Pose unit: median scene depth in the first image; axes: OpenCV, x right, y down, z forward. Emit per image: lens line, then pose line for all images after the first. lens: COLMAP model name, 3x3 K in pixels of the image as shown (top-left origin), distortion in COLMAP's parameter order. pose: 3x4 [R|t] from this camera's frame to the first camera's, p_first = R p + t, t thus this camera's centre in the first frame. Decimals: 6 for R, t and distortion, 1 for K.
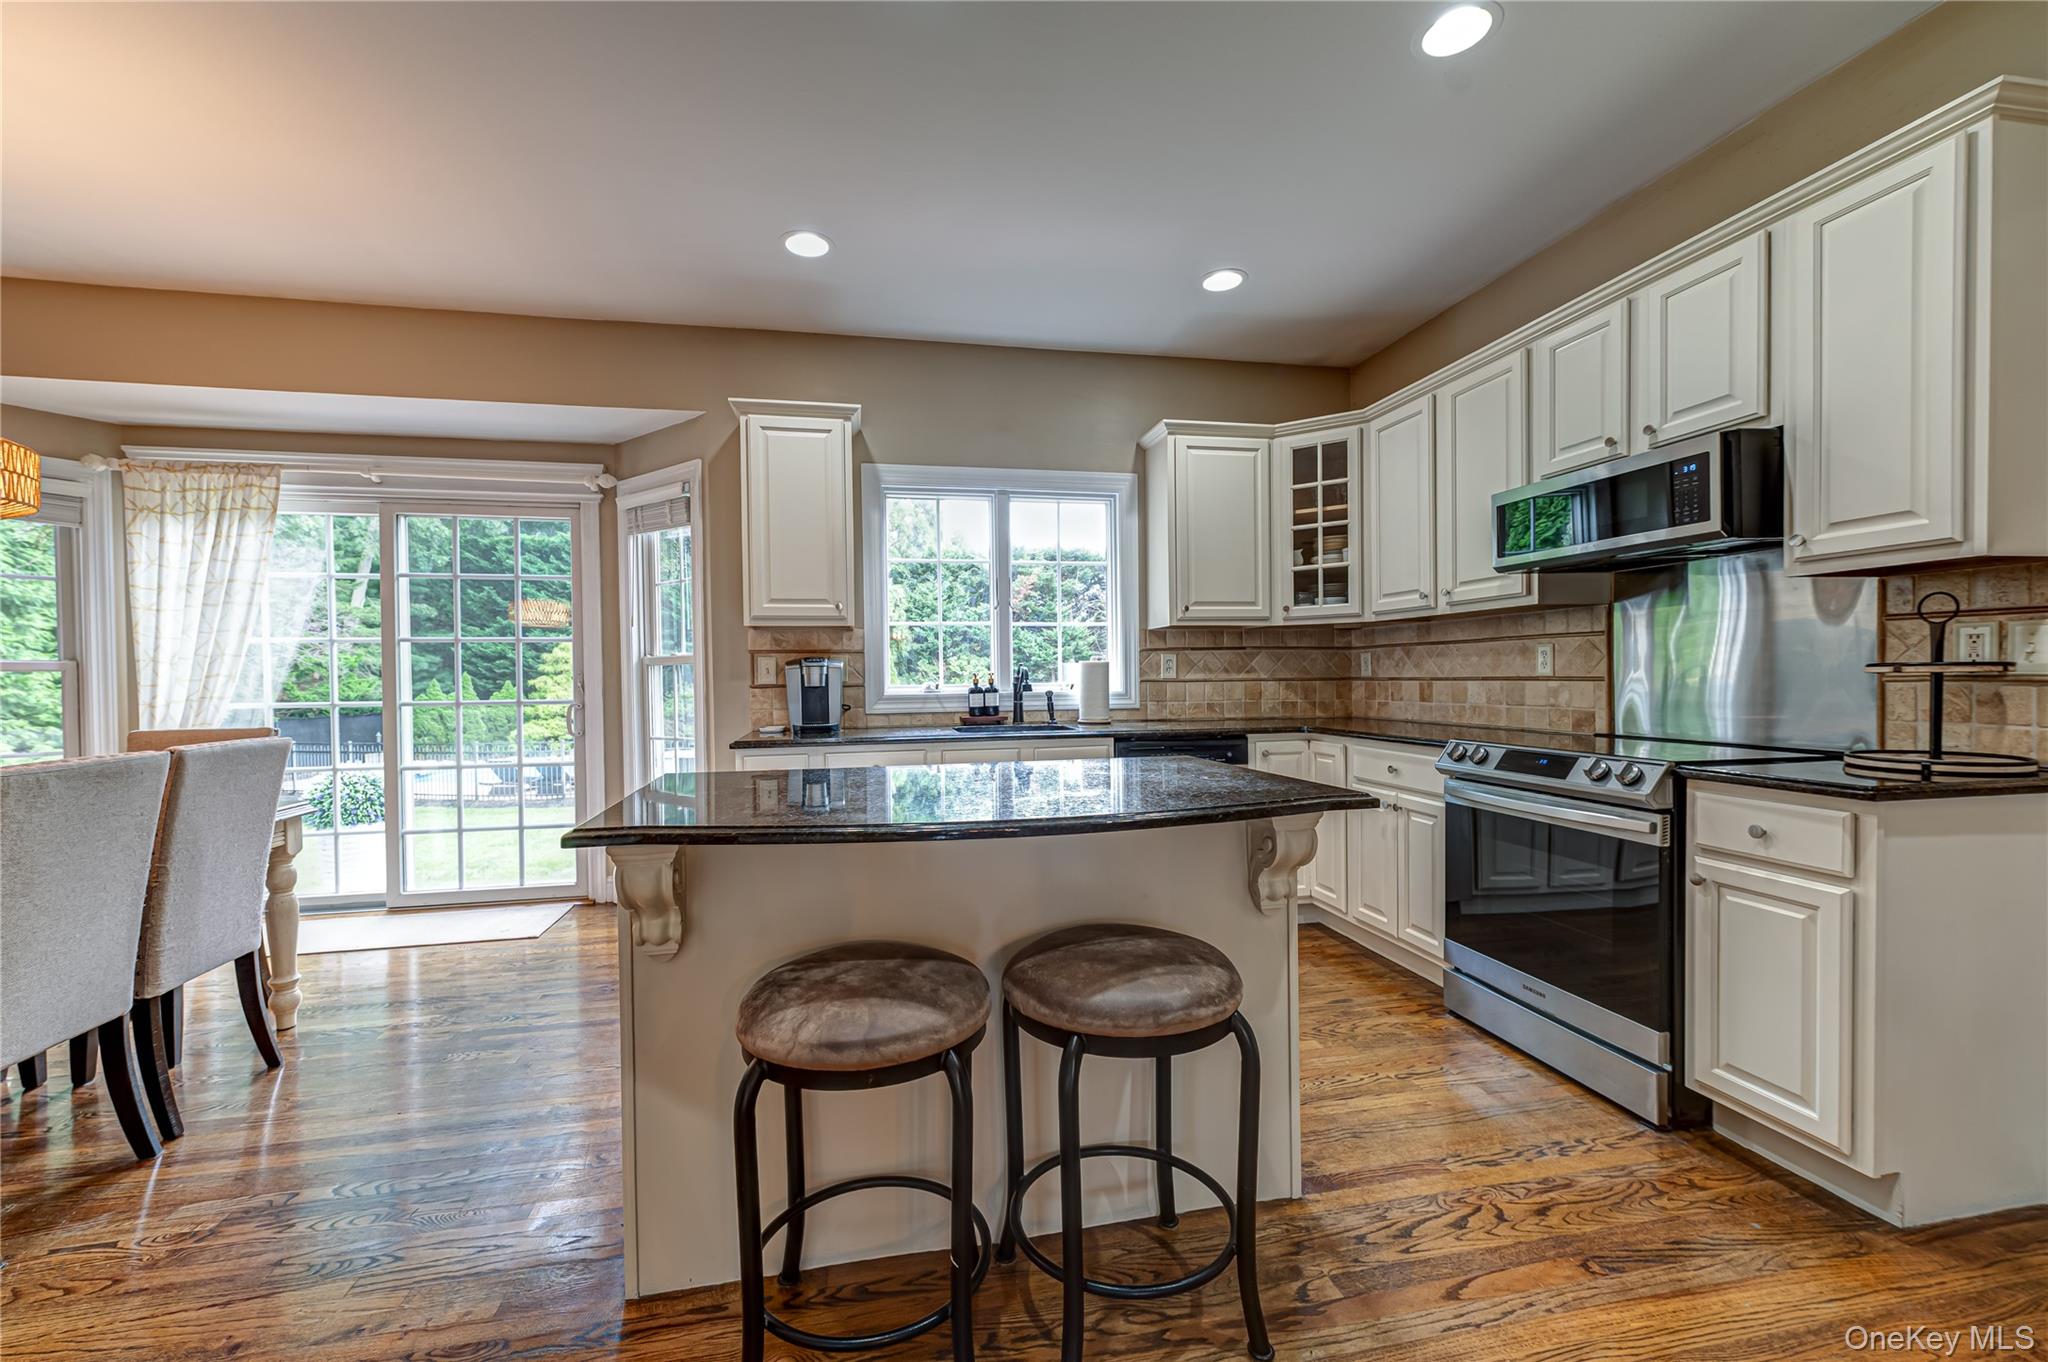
lens RADIAL K [[831.3, 0, 1018.5], [0, 831.3, 687.2], [0, 0, 1]] dist [0.007728, -0.000116]
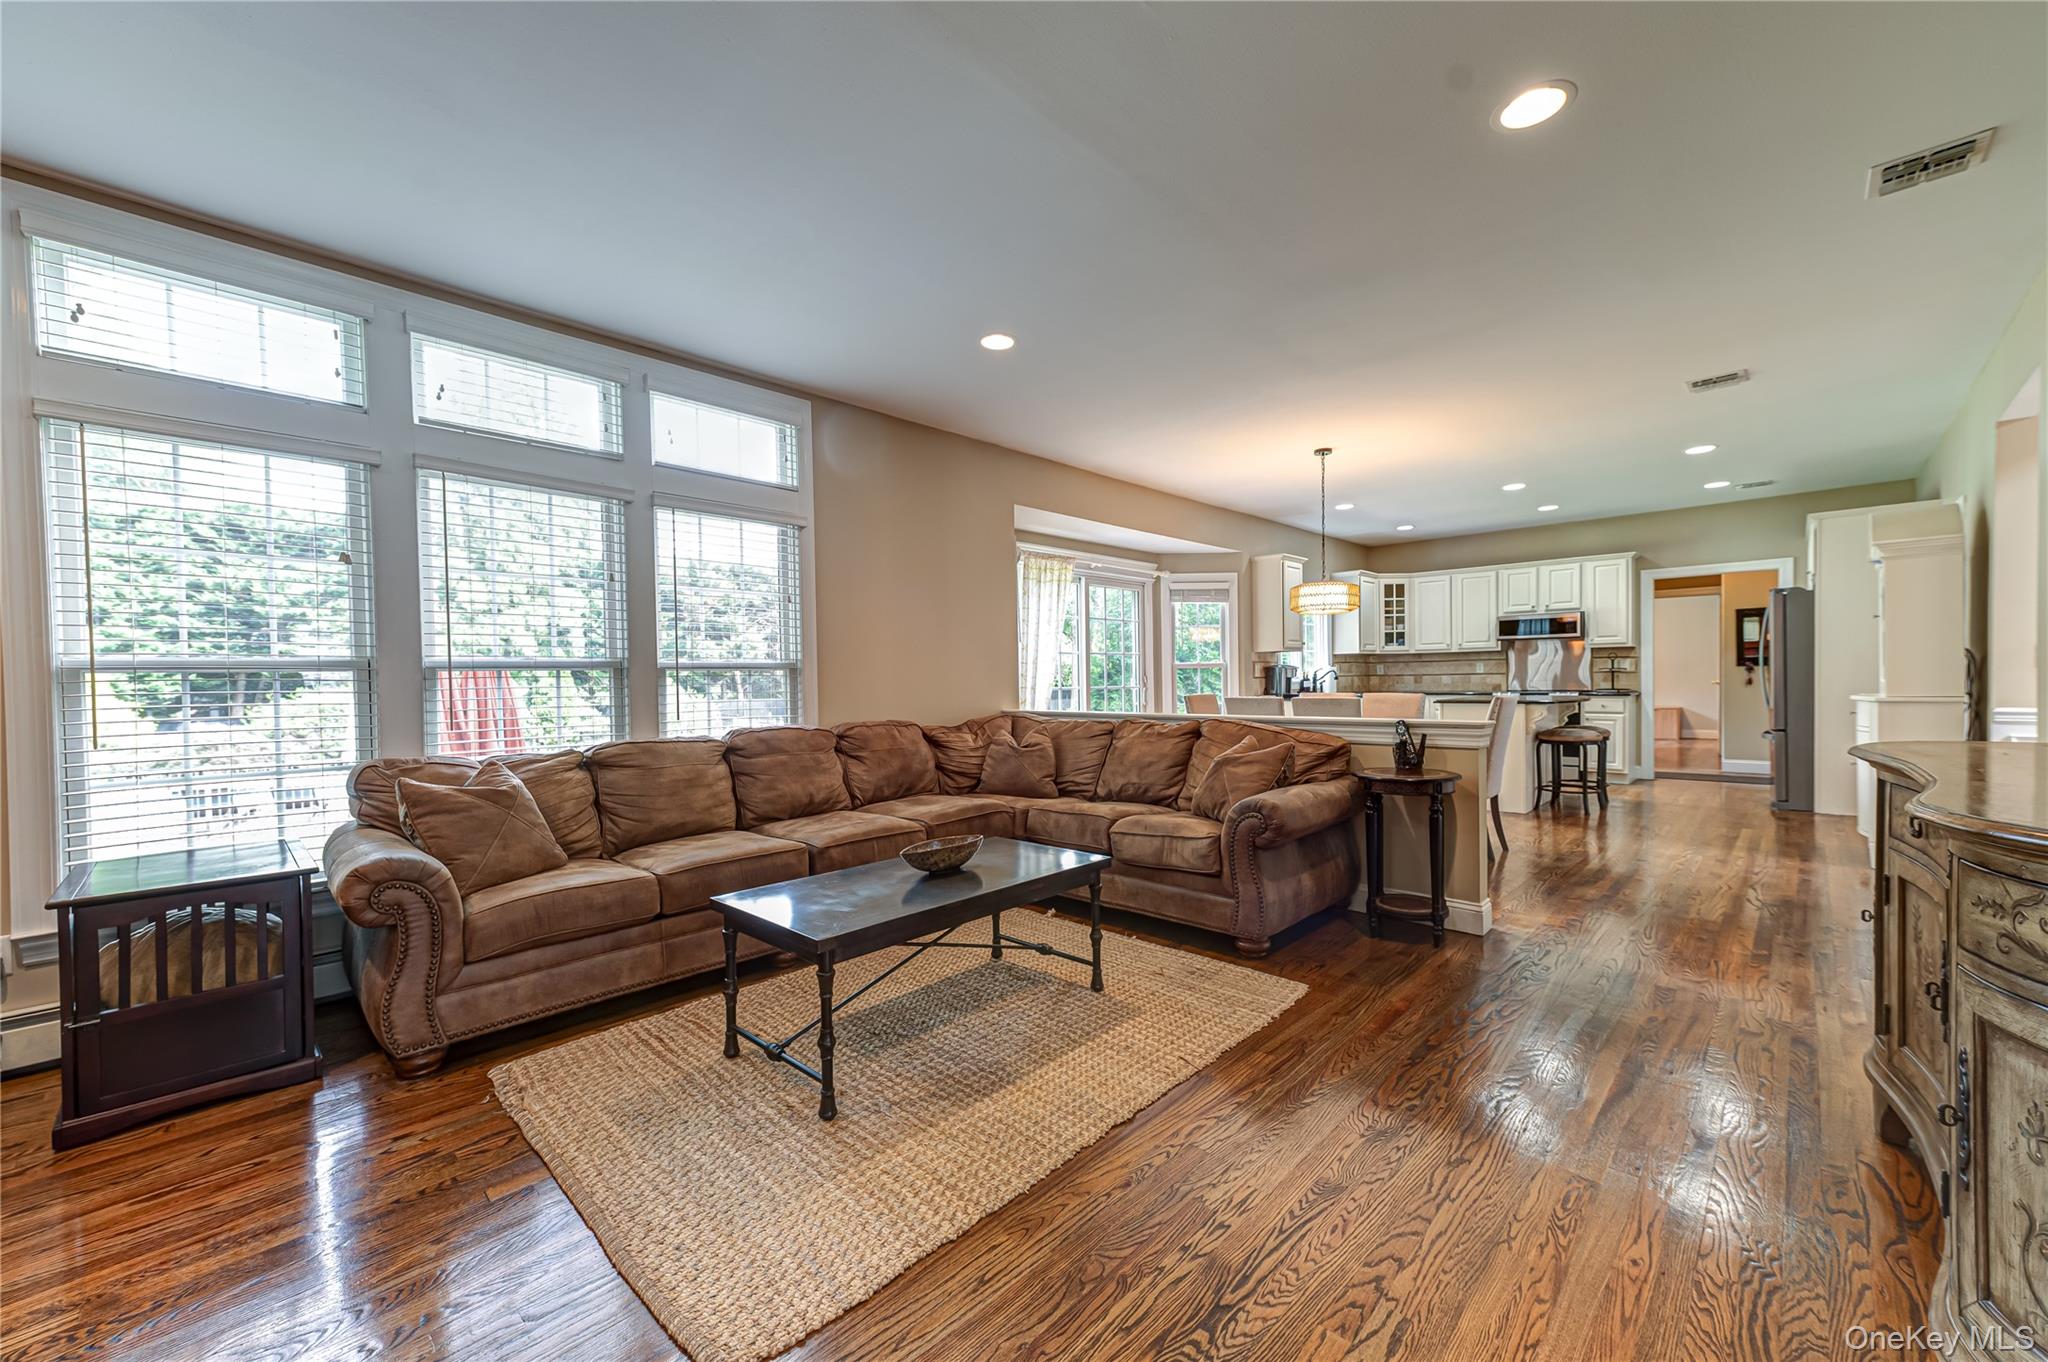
lens RADIAL K [[797.6, 0, 1018.2], [0, 797.6, 695.3], [0, 0, 1]] dist [0.017691, -0.000105]
pose [[0.824709, -0.012502, 0.565418, -2.008119], [0.012973, 0.999911, 0.003188, 0.030582], [-0.565408, 0.004706, 0.824798, -0.385537]]
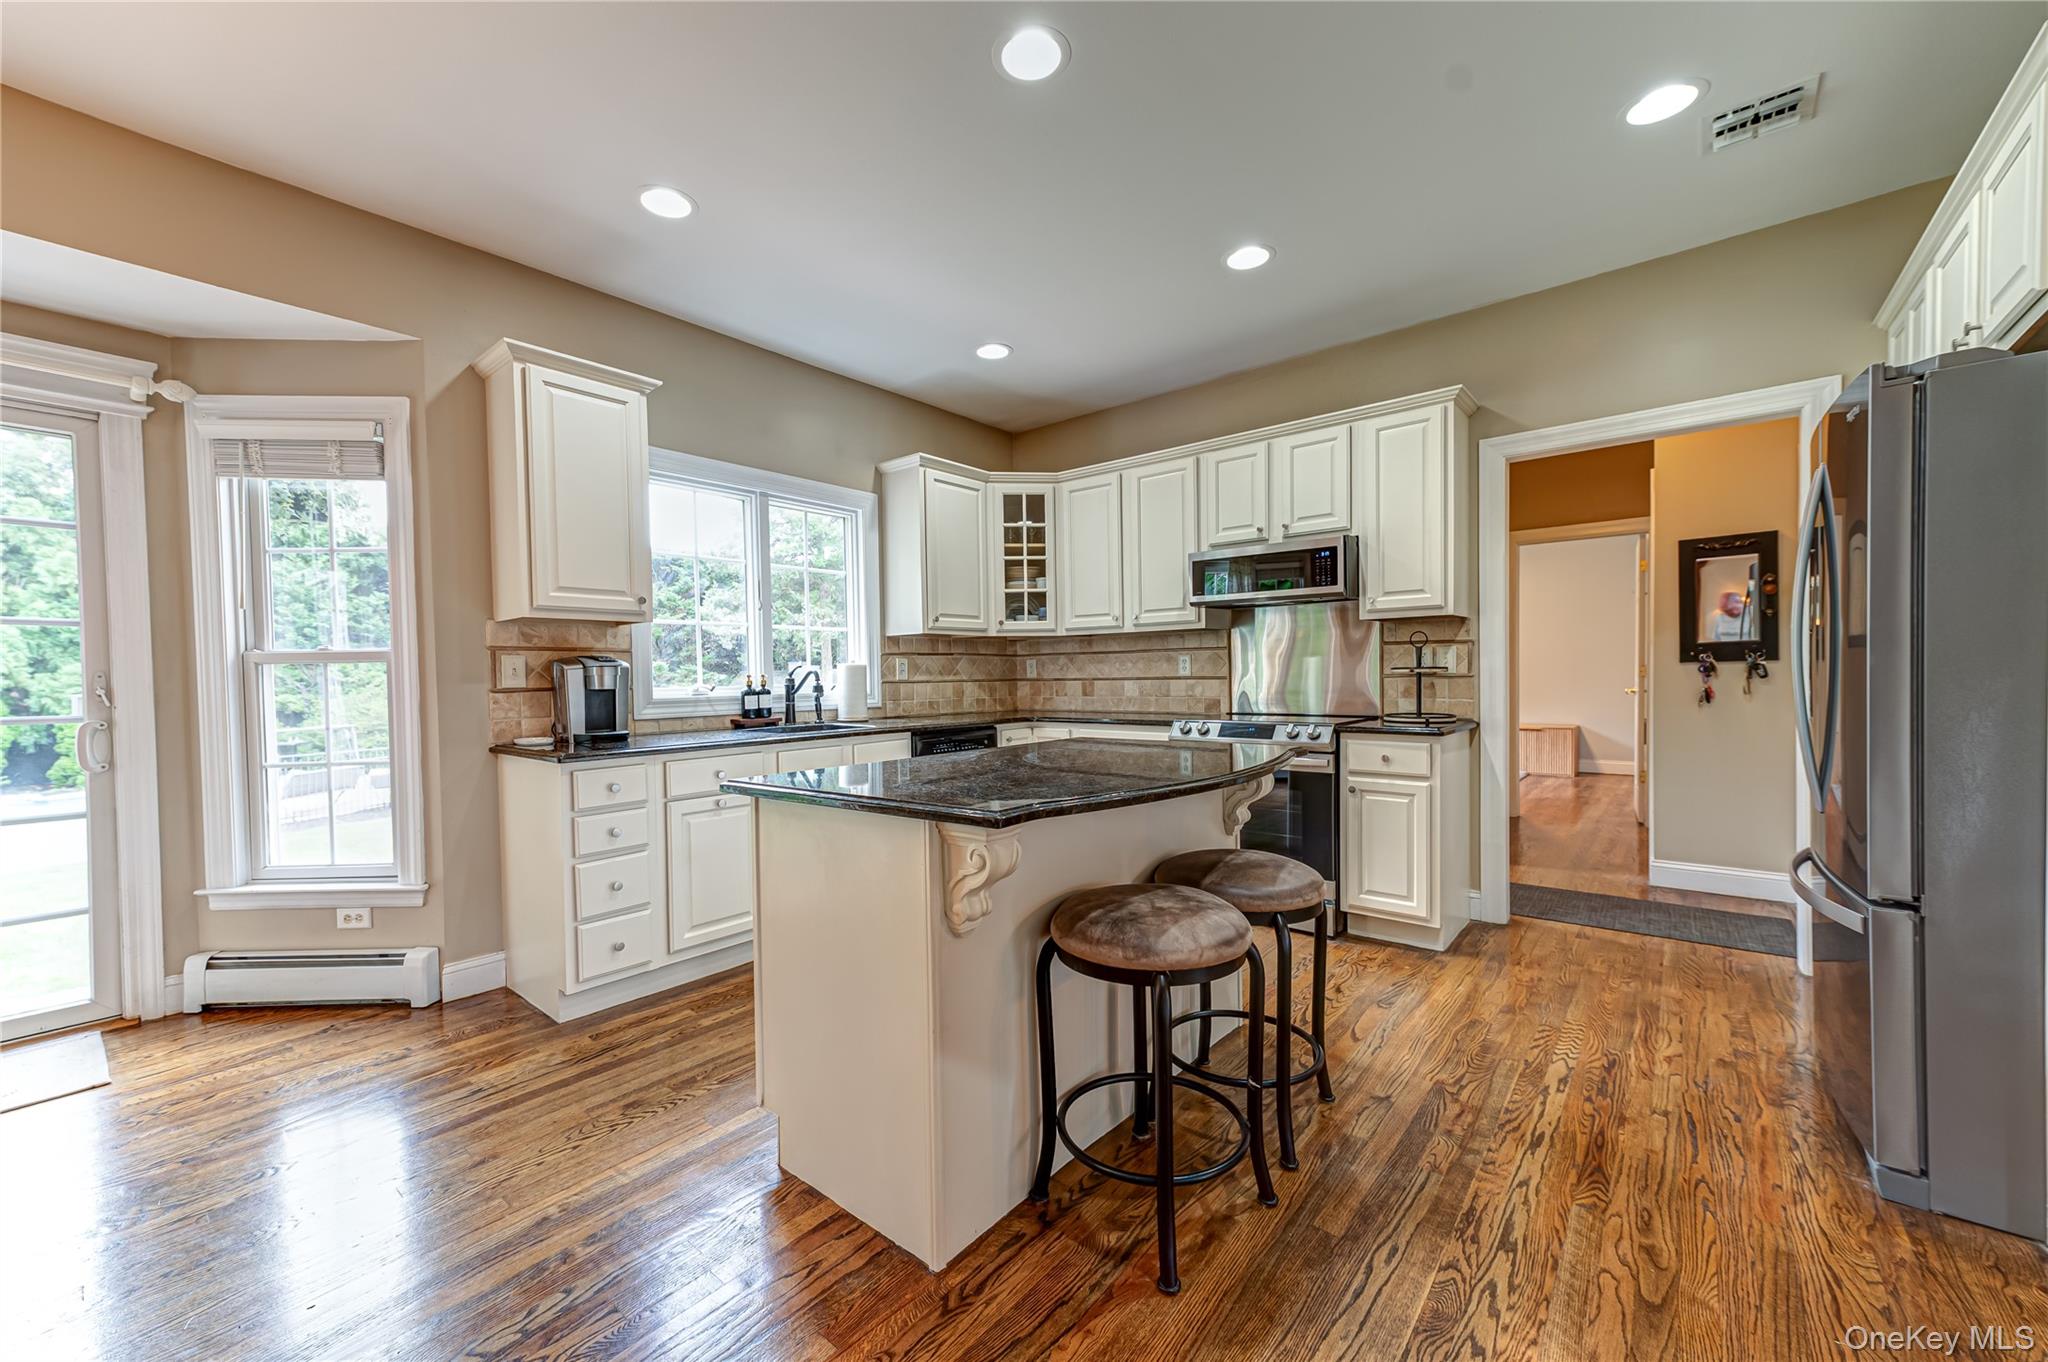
lens RADIAL K [[797.6, 0, 1019.2], [0, 797.6, 688.9], [0, 0, 1]] dist [0.017691, -0.000105]
pose [[0.780584, -0.010318, 0.624966, -0.405282], [0.013539, 0.999908, -0.000402, 0.004602], [-0.624905, 0.008776, 0.780652, 0.061201]]
